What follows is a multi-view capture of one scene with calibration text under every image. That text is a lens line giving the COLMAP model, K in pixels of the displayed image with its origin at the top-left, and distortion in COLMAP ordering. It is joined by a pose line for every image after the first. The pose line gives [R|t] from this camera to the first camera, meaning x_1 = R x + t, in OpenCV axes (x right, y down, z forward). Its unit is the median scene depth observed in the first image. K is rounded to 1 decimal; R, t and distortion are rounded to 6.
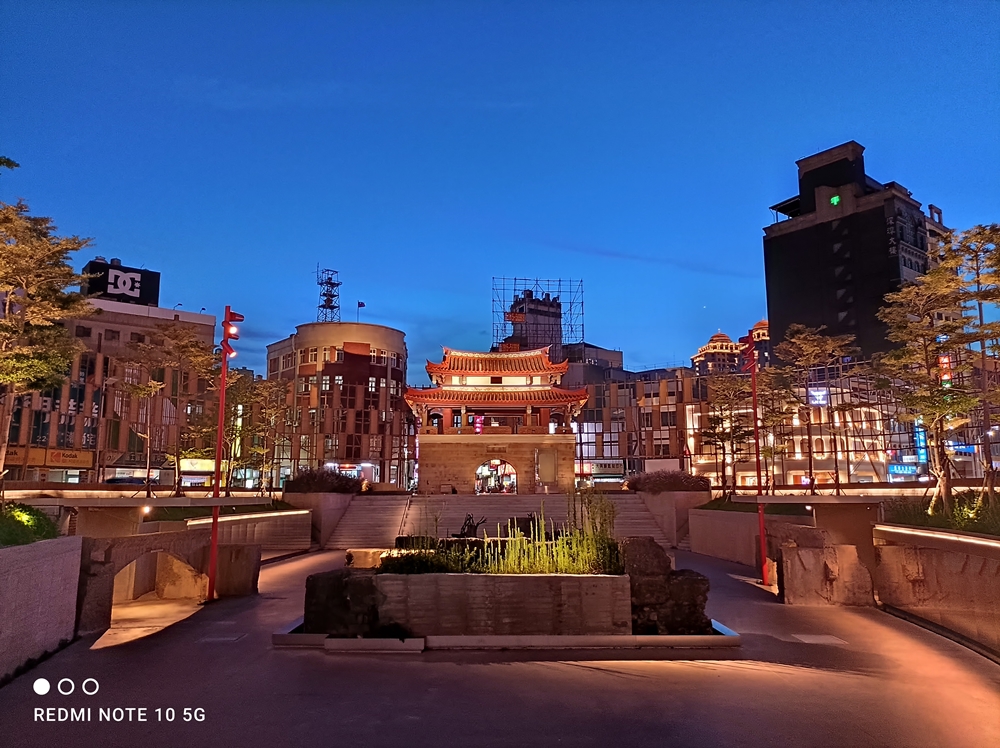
lens RADIAL K [[764.9, 0, 502.6], [0, 764.9, 379.5], [0, 0, 1]] dist [0.116927, -0.017301]
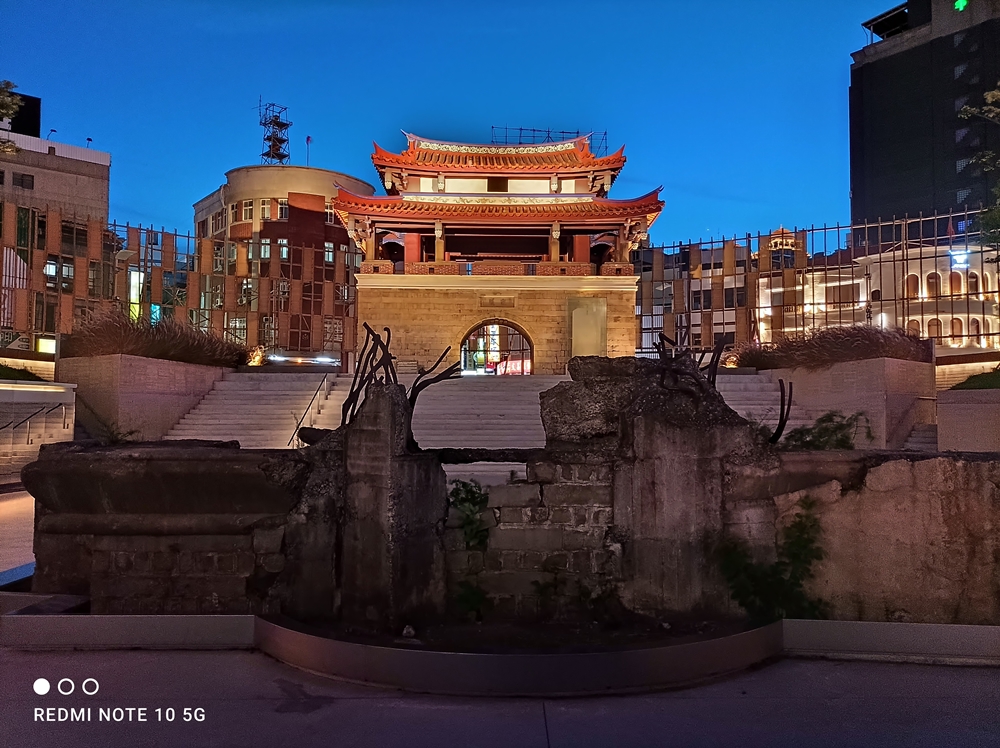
lens RADIAL K [[764.9, 0, 504.4], [0, 764.9, 383.9], [0, 0, 1]] dist [0.116927, -0.017301]
pose [[0.999959, 0.007572, 0.004975, -0.003188], [-0.008065, 0.994119, 0.107996, 0.056212], [-0.004128, -0.108031, 0.994139, 0.266511]]
